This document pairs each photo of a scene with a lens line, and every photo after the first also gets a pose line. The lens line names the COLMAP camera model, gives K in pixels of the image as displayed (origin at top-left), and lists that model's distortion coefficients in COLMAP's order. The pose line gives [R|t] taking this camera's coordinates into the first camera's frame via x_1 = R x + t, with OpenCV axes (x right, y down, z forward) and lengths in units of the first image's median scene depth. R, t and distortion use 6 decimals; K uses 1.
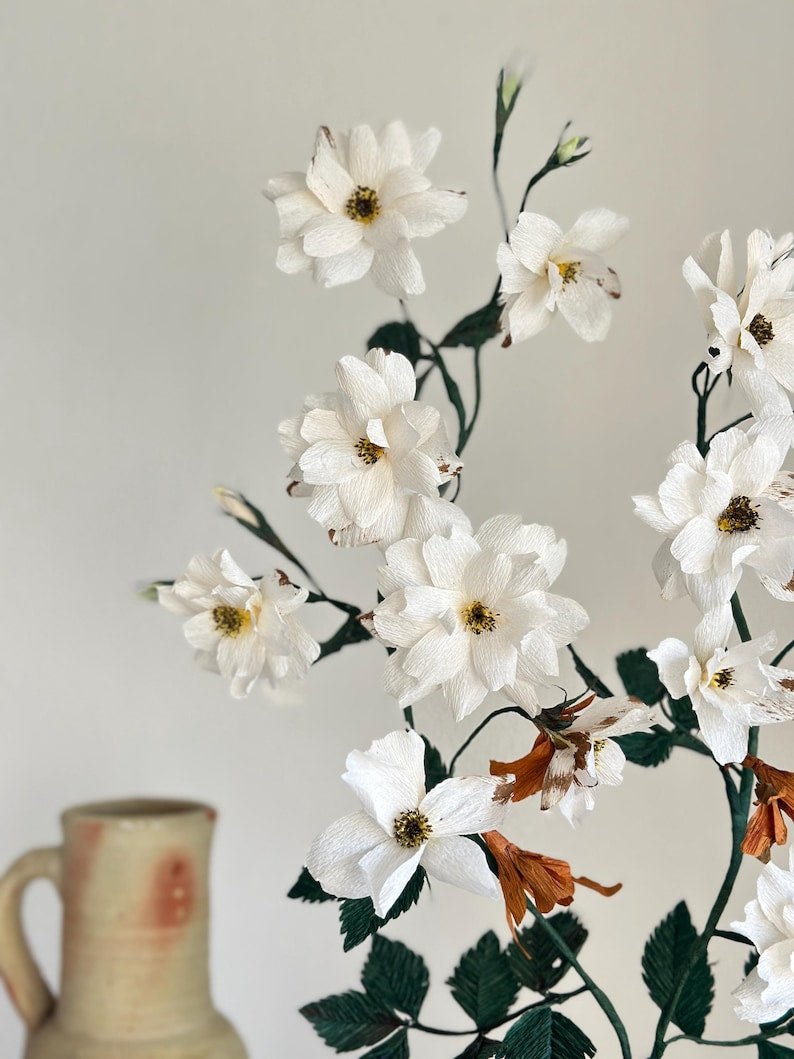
lens RADIAL K [[1297.0, 0, 397.0], [0, 1297.0, 529.5], [0, 0, 1]] dist [0.006786, -0.002222]
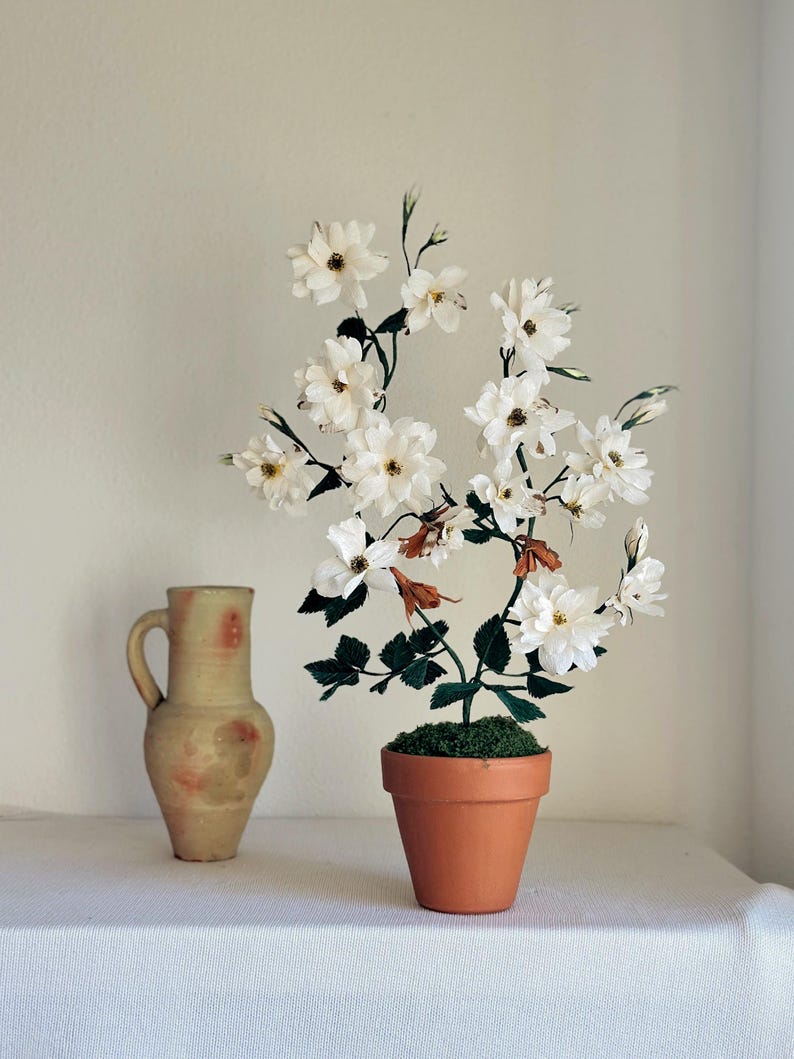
lens RADIAL K [[1194.4, 0, 397.0], [0, 1194.4, 529.5], [0, 0, 1]] dist [-0.002596, 0.001167]
pose [[0.999583, 0.000371, 0.028888, 0.014912], [-0.001863, 0.998664, 0.051640, 0.066190], [-0.028830, -0.051672, 0.998248, -0.871936]]
